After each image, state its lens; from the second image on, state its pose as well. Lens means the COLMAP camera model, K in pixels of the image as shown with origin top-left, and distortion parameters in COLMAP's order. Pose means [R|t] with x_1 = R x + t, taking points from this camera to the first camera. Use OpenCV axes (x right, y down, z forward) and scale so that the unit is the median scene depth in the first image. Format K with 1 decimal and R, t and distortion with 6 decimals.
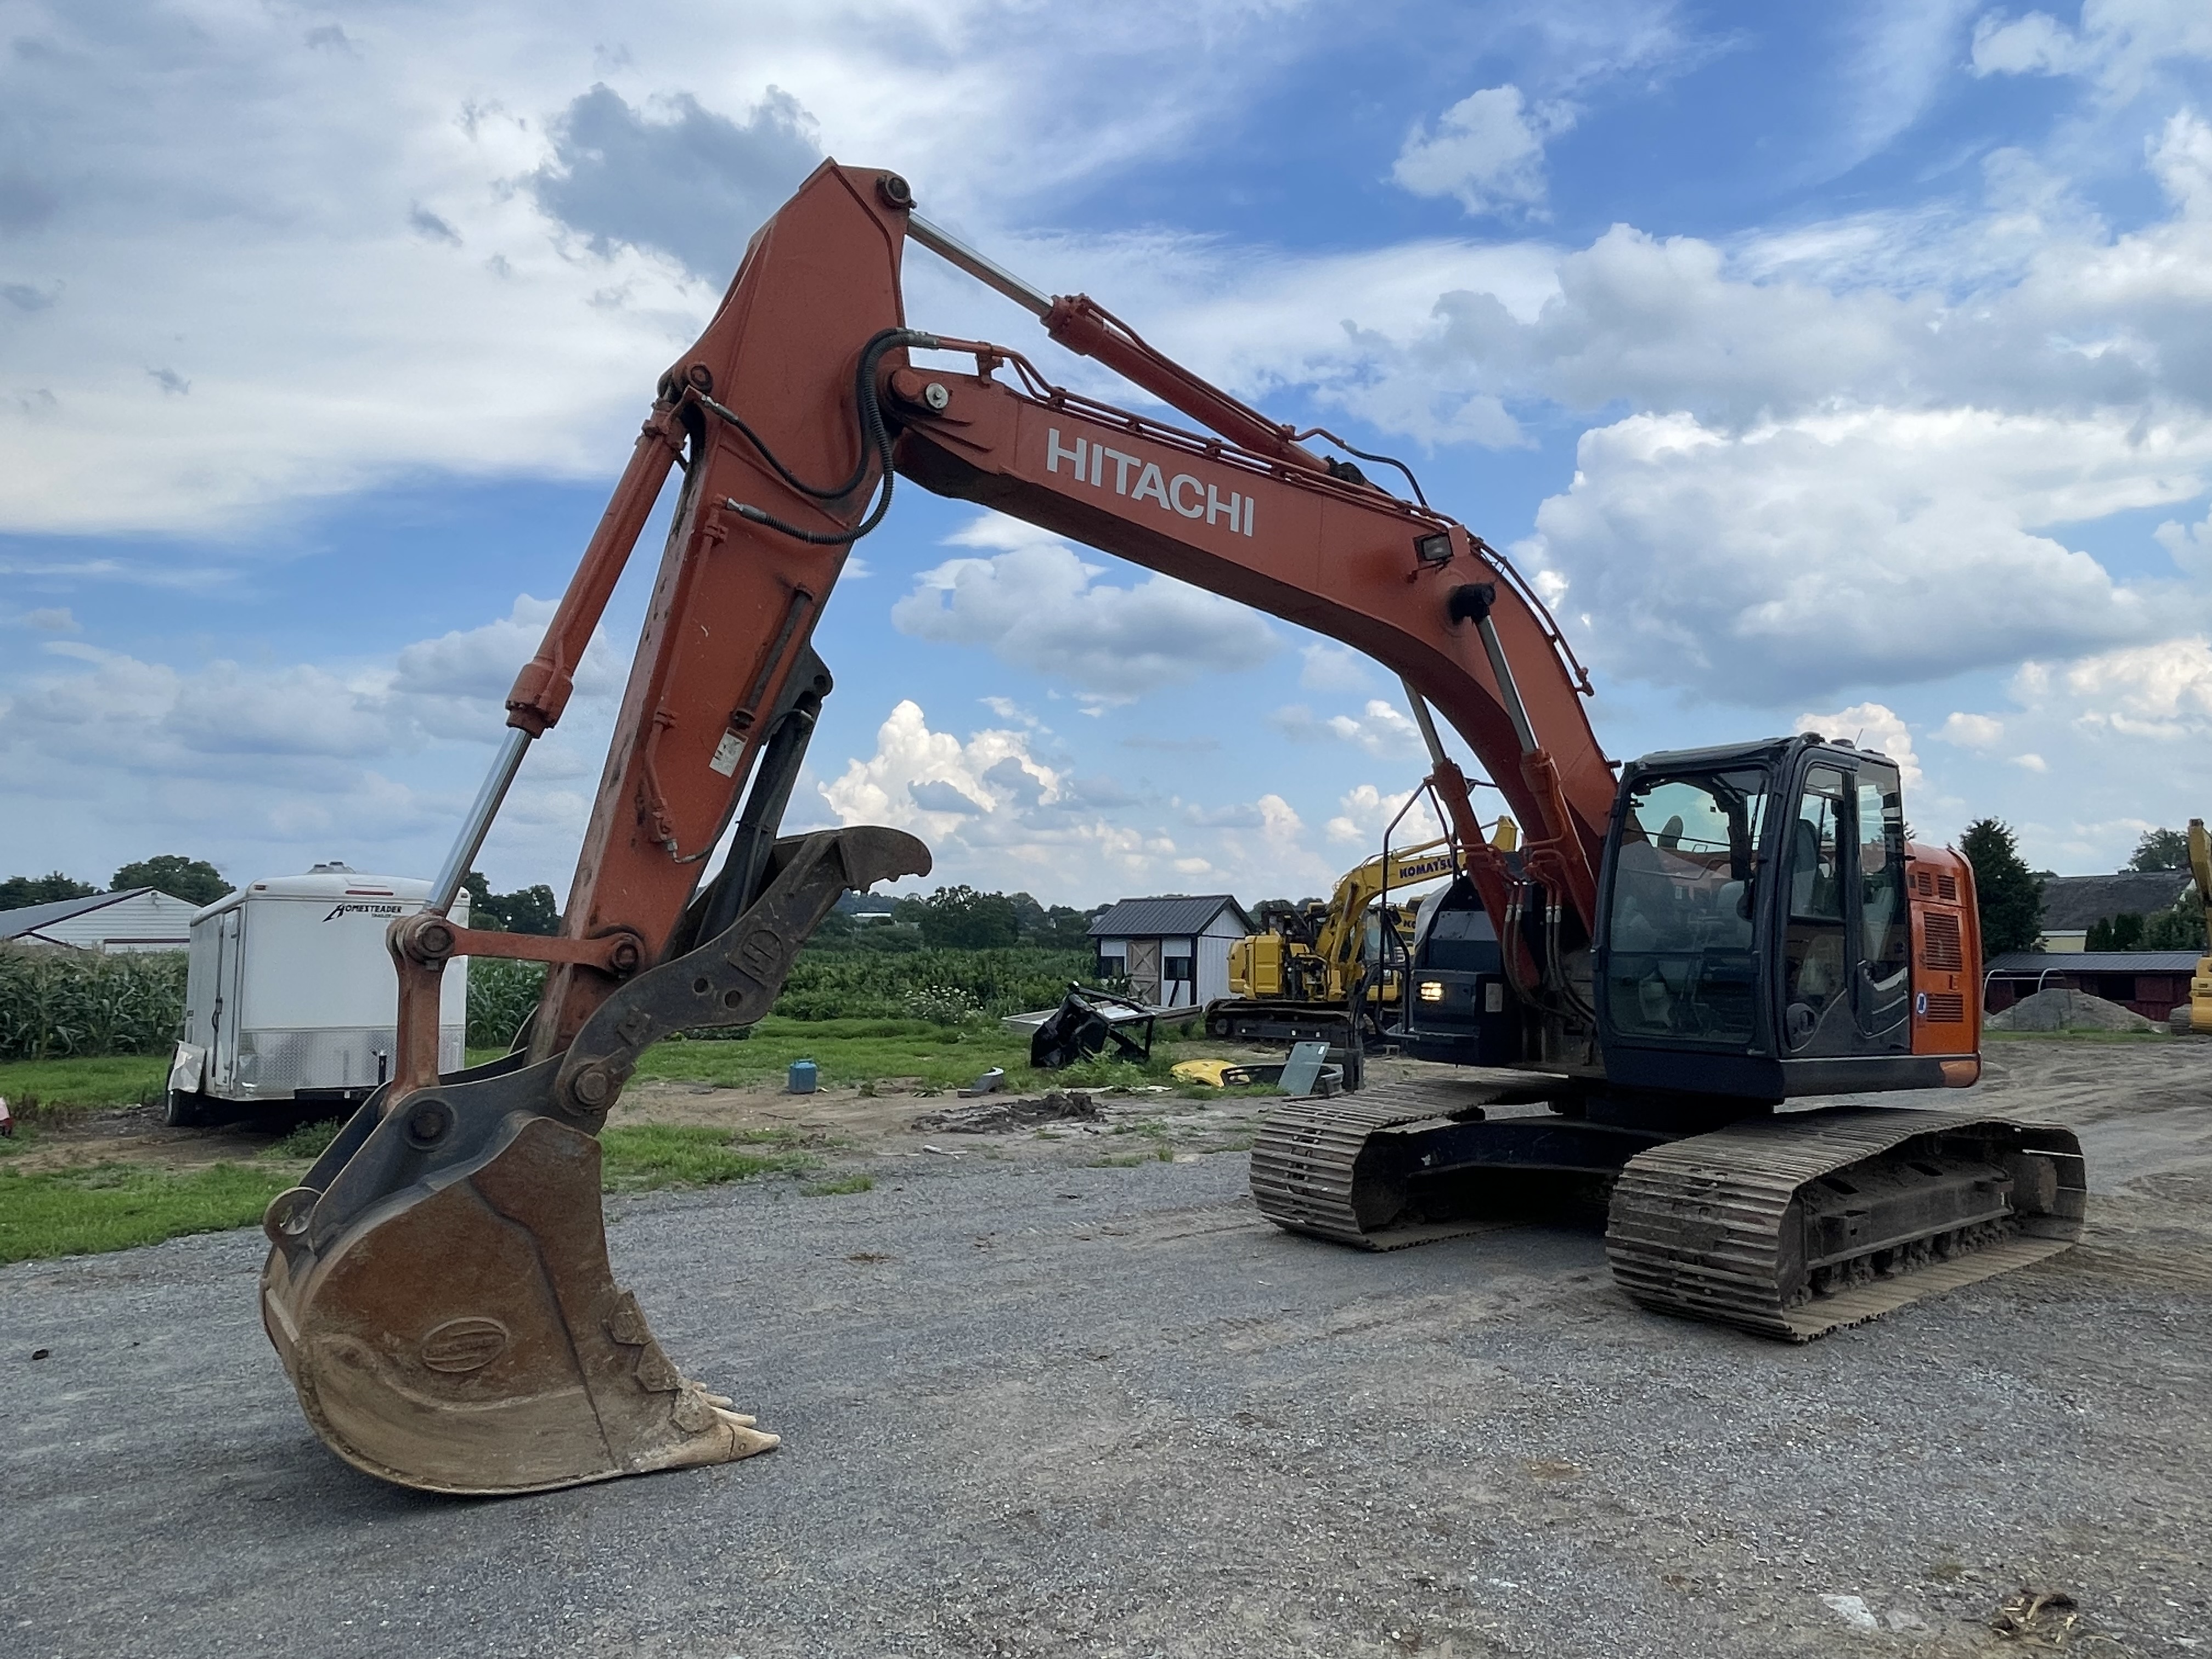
lens RADIAL K [[1329.6, 0, 1106.0], [0, 1329.6, 829.5], [0, 0, 1]] dist [0.001699, -0.000025]
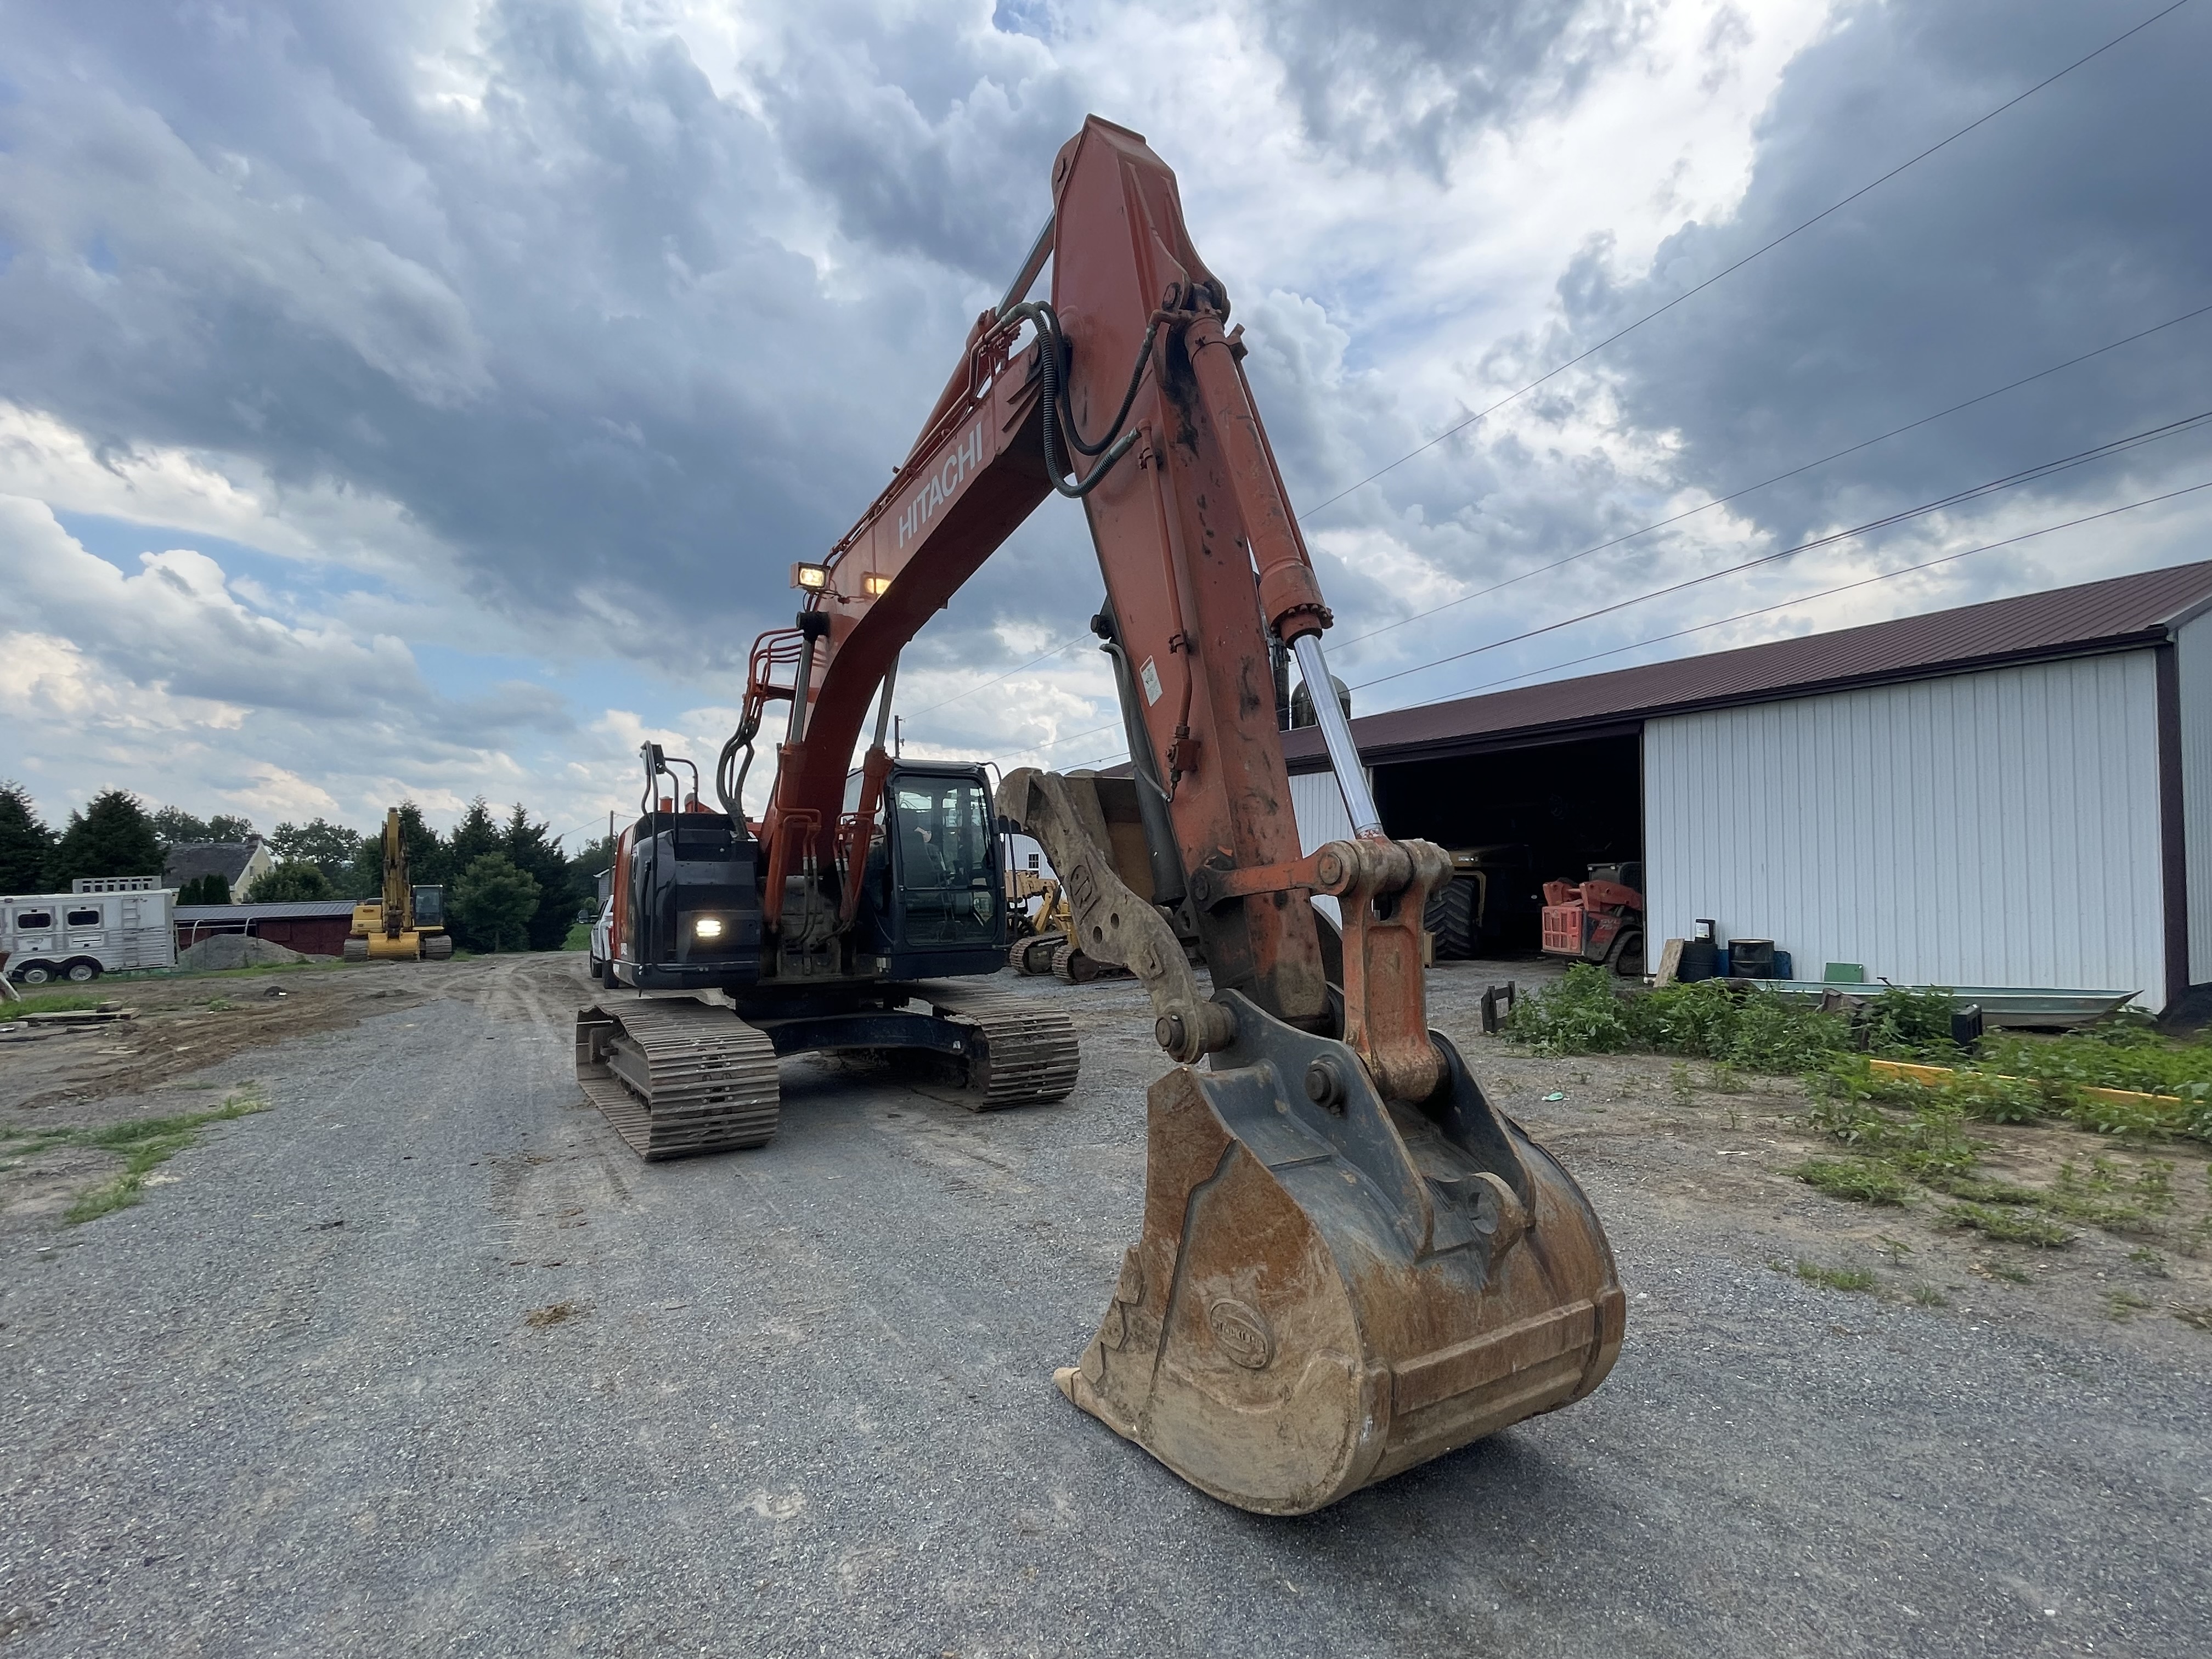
lens RADIAL K [[973.3, 0, 1106.0], [0, 973.3, 829.5], [0, 0, 1]] dist [-0.000408, -0.000096]
pose [[0.150725, 0.051025, 0.987258, -0.681043], [-0.066817, 0.996909, -0.041322, 0.055512], [-0.986315, -0.059737, 0.153669, 0.635067]]
